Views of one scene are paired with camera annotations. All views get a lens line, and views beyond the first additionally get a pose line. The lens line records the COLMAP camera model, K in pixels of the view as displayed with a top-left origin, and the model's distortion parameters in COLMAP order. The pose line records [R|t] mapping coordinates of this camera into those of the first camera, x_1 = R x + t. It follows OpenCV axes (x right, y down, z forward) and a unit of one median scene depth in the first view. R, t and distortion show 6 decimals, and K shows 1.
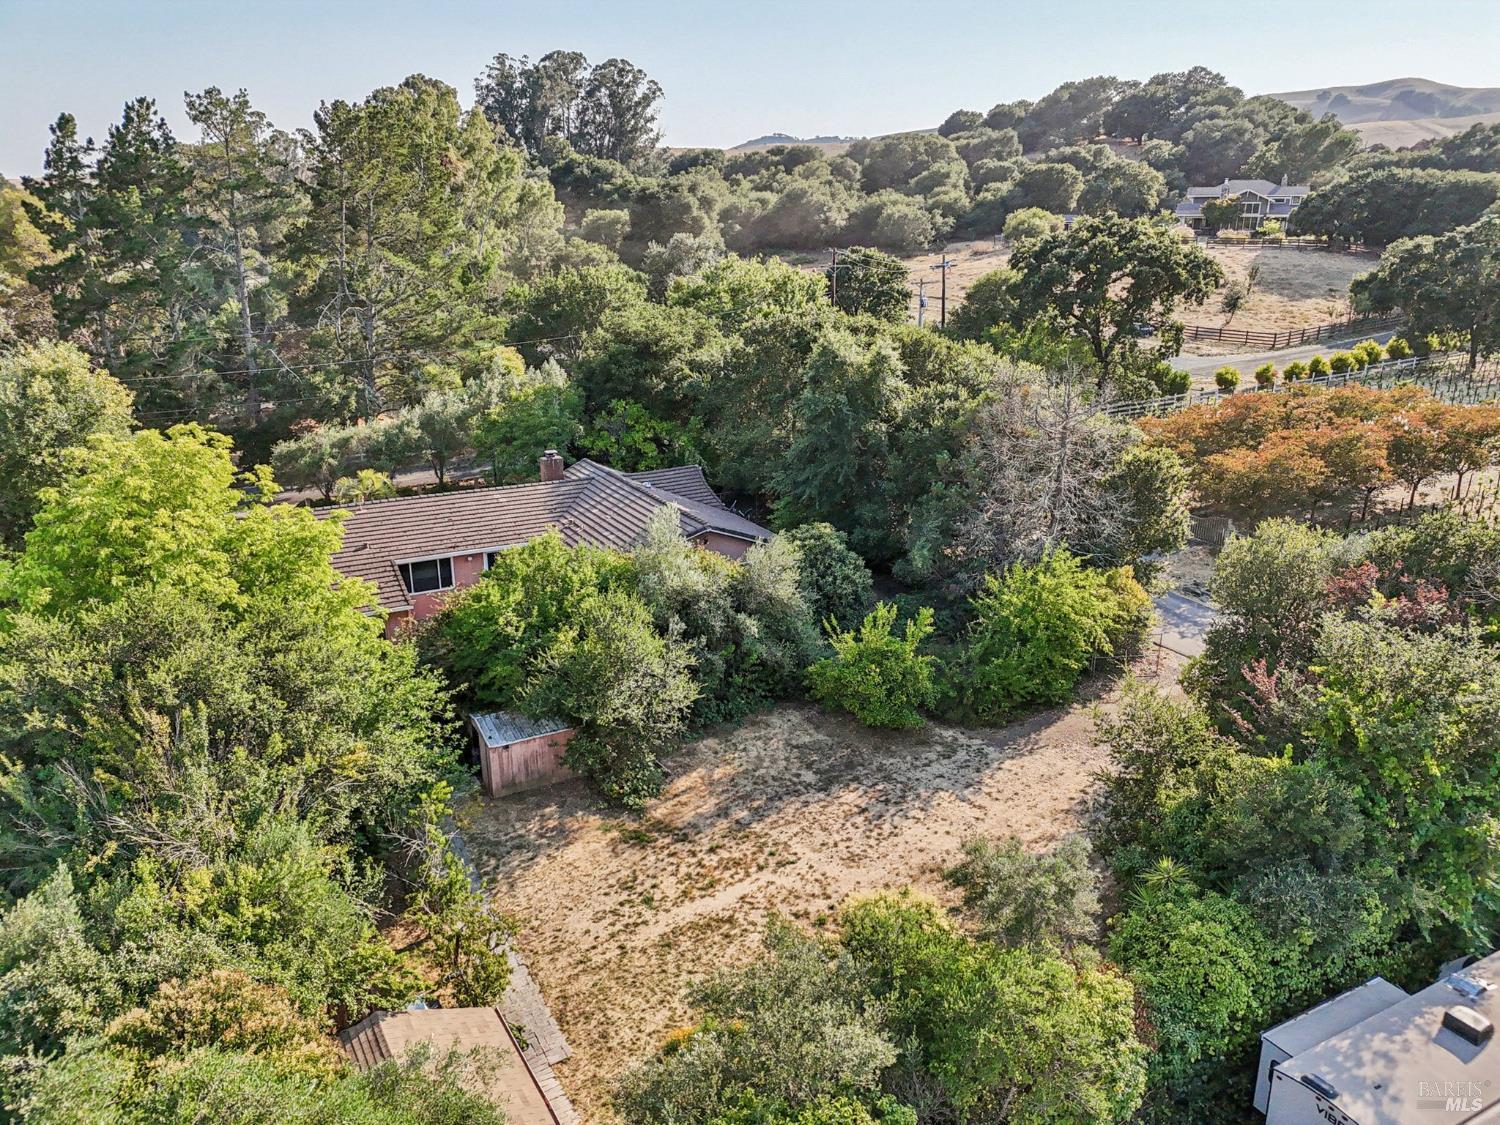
lens RADIAL K [[1109.6, 0, 750.0], [0, 1109.6, 562.5], [0, 0, 1]] dist [0.084843, -0.084711]
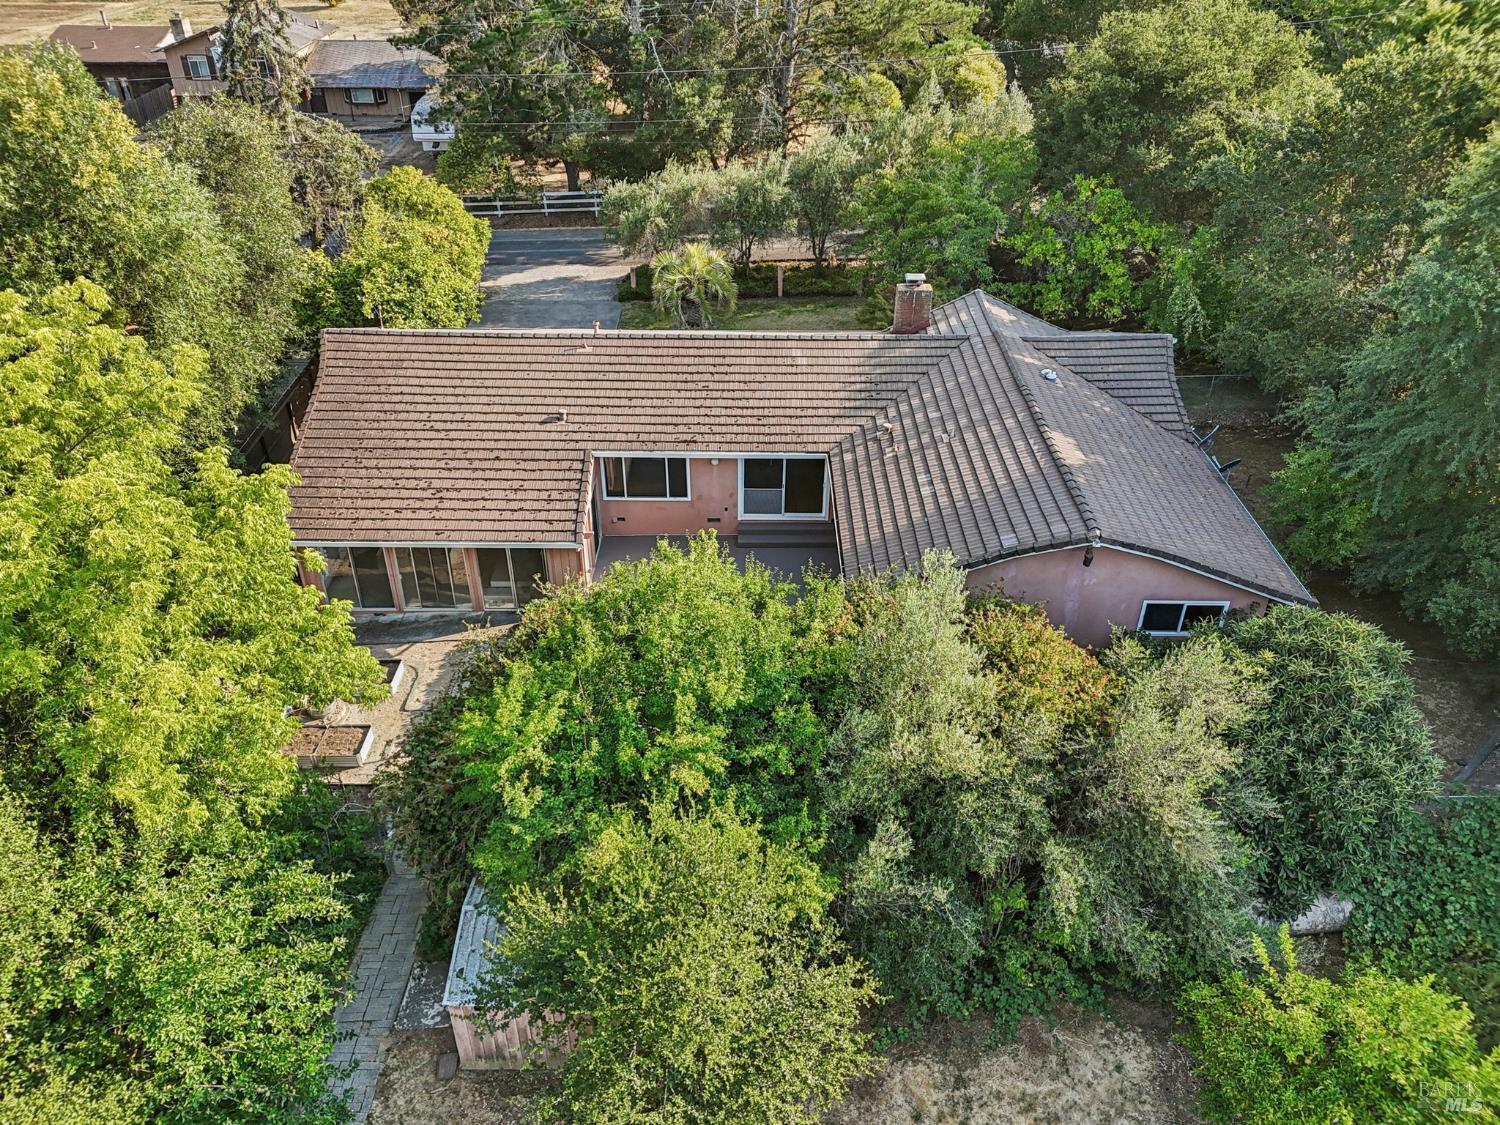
lens RADIAL K [[1151.7, 0, 750.0], [0, 1151.7, 562.5], [0, 0, 1]] dist [0.035344, 0.002358]
pose [[0.879741, 0.258241, -0.399208, 0.017945], [-0.148676, 0.946949, 0.284925, -0.075207], [0.451609, -0.191308, 0.871464, 0.252567]]
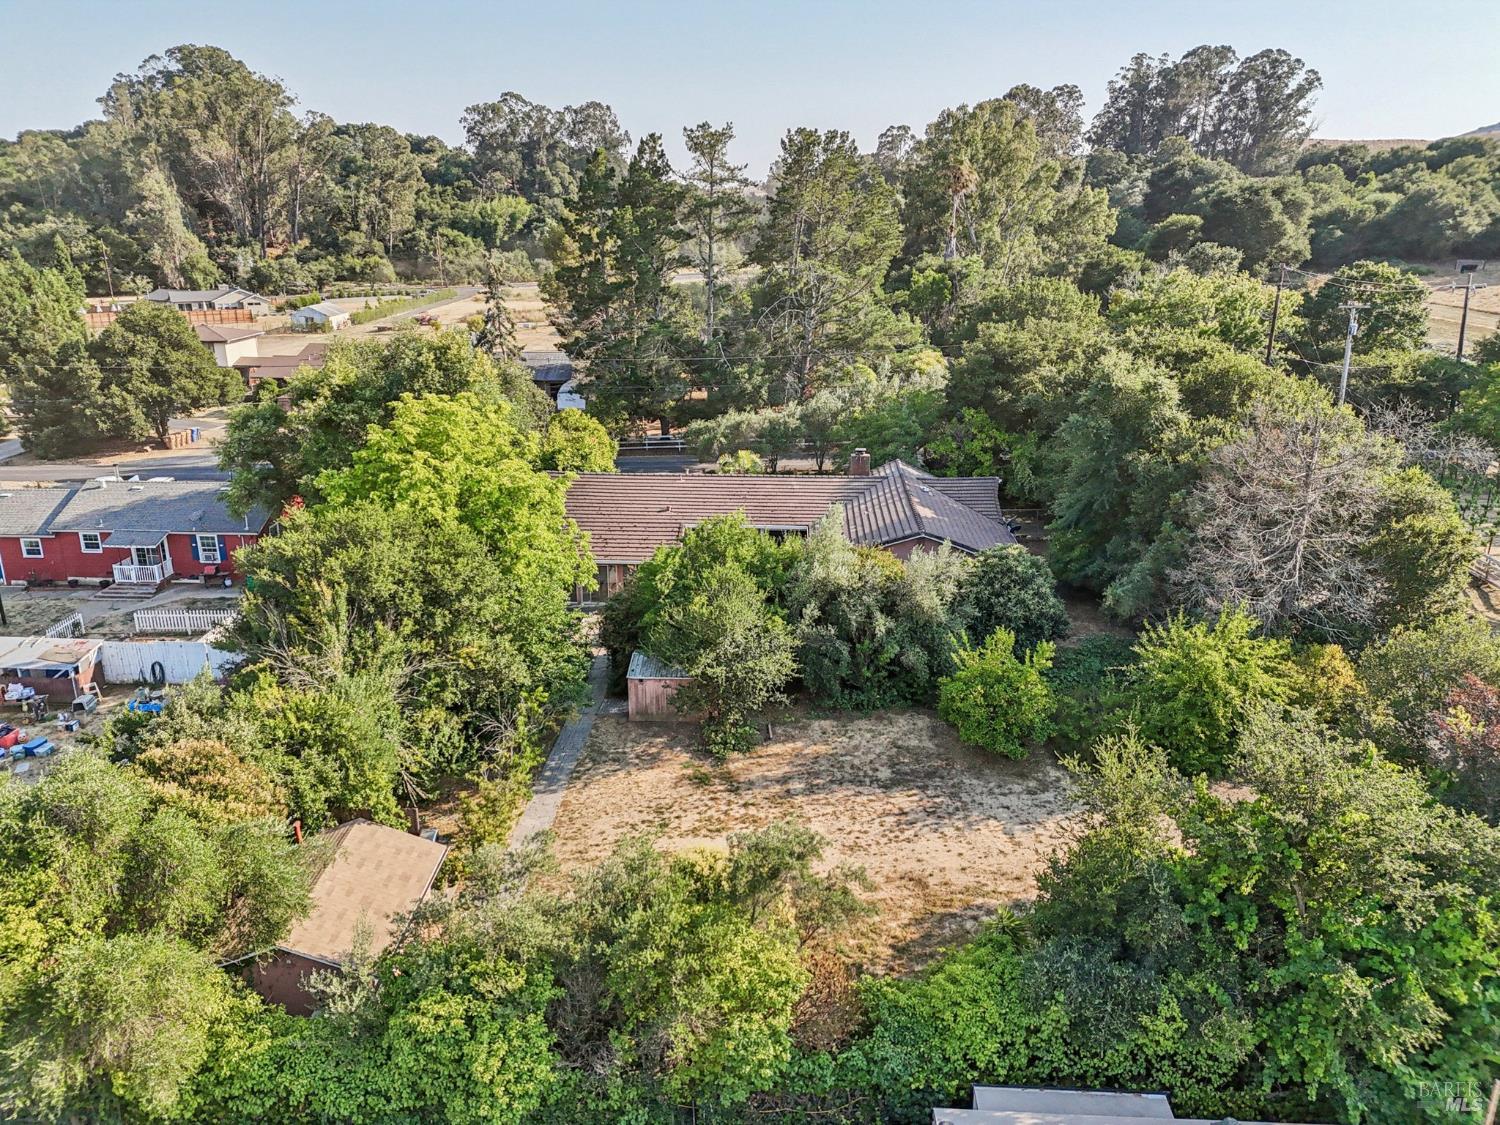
lens RADIAL K [[1109.6, 0, 750.0], [0, 1109.6, 562.5], [0, 0, 1]] dist [0.084843, -0.084711]
pose [[0.856769, 0.158450, -0.490755, 0.177632], [-0.159209, 0.986413, 0.040533, -0.011085], [0.490509, 0.043405, 0.870355, 0.004462]]
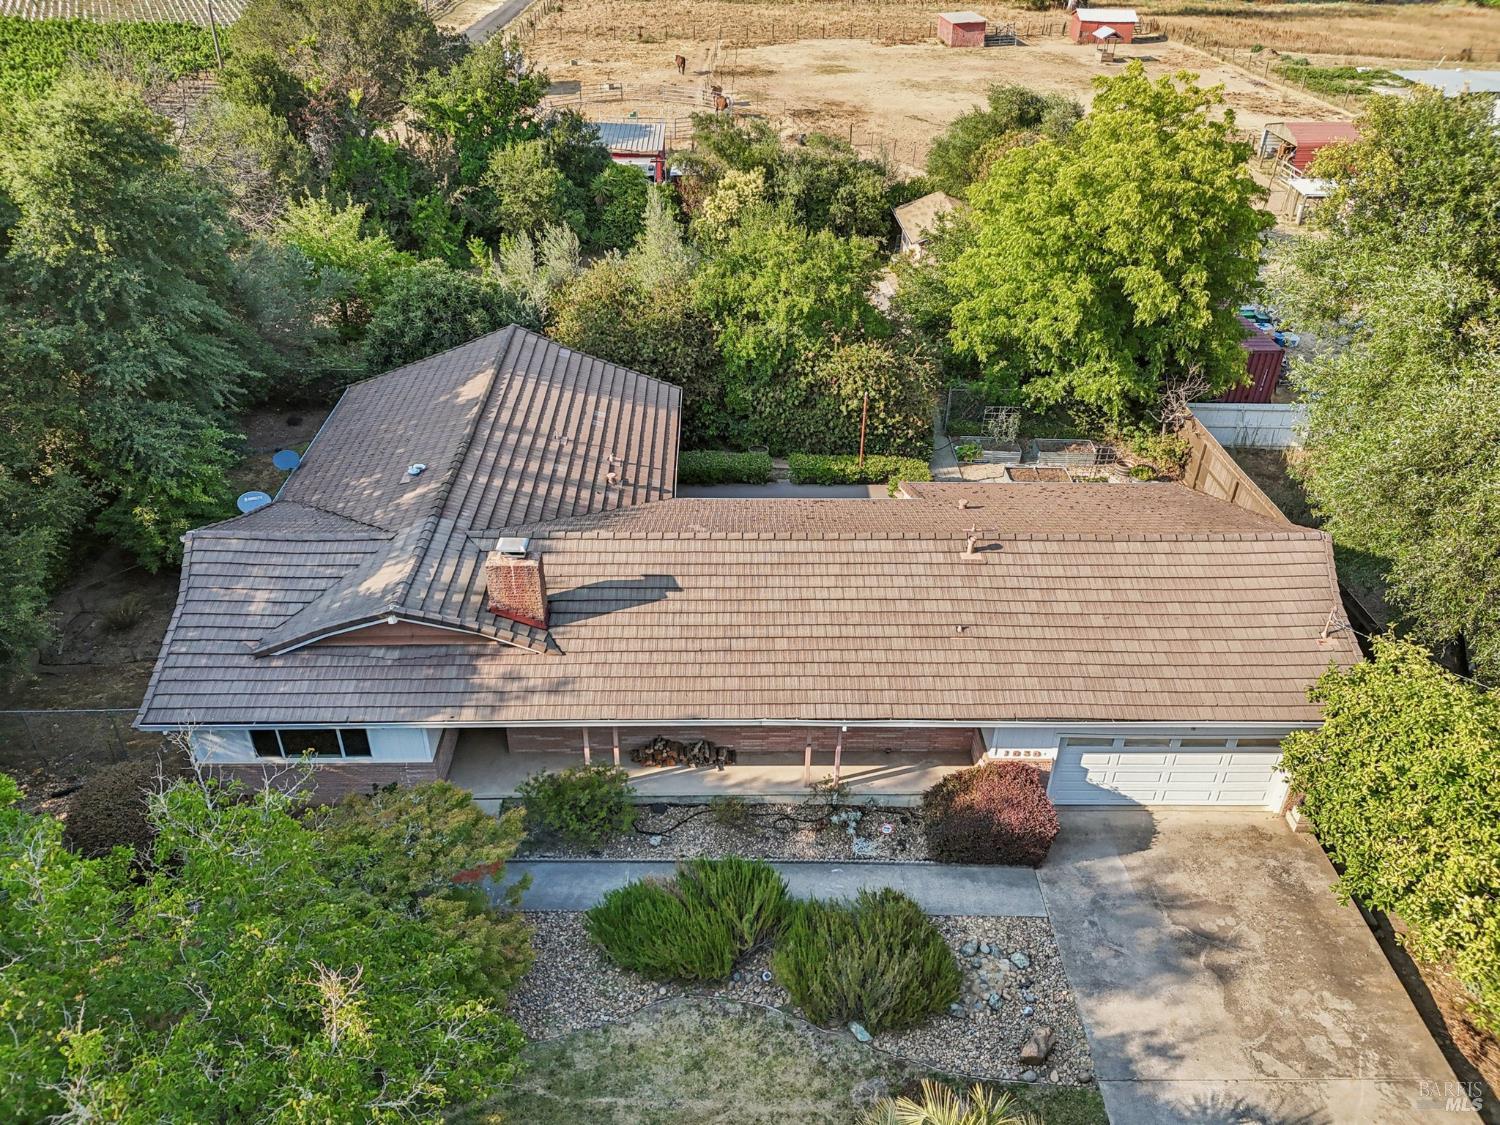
lens RADIAL K [[1109.6, 0, 750.0], [0, 1109.6, 562.5], [0, 0, 1]] dist [0.084843, -0.084711]
pose [[-0.887916, -0.263359, 0.377157, -0.254398], [0.131497, 0.640369, 0.756727, -0.241068], [-0.440810, 0.721505, -0.533963, 0.746337]]
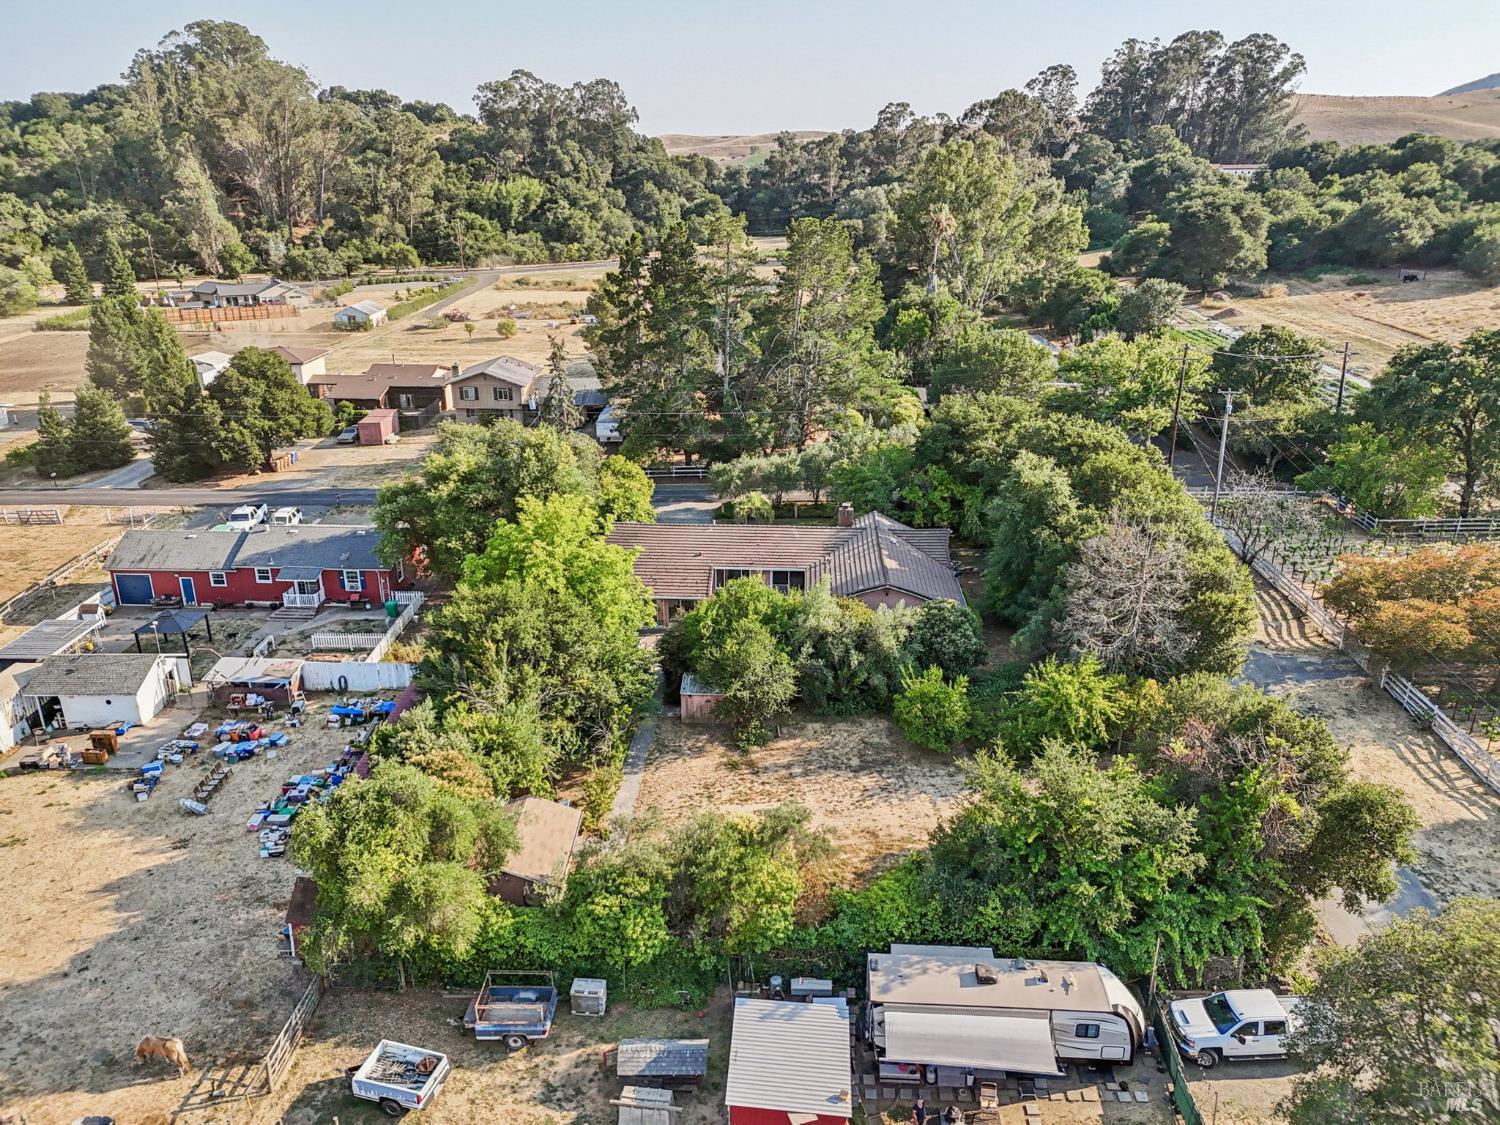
lens RADIAL K [[1095.4, 0, 750.0], [0, 1095.4, 562.5], [0, 0, 1]] dist [0.103106, -0.106617]
pose [[0.856081, 0.182312, -0.483620, 0.260075], [-0.162165, 0.983217, 0.083590, -0.079421], [0.490743, 0.006866, 0.871278, -0.180624]]
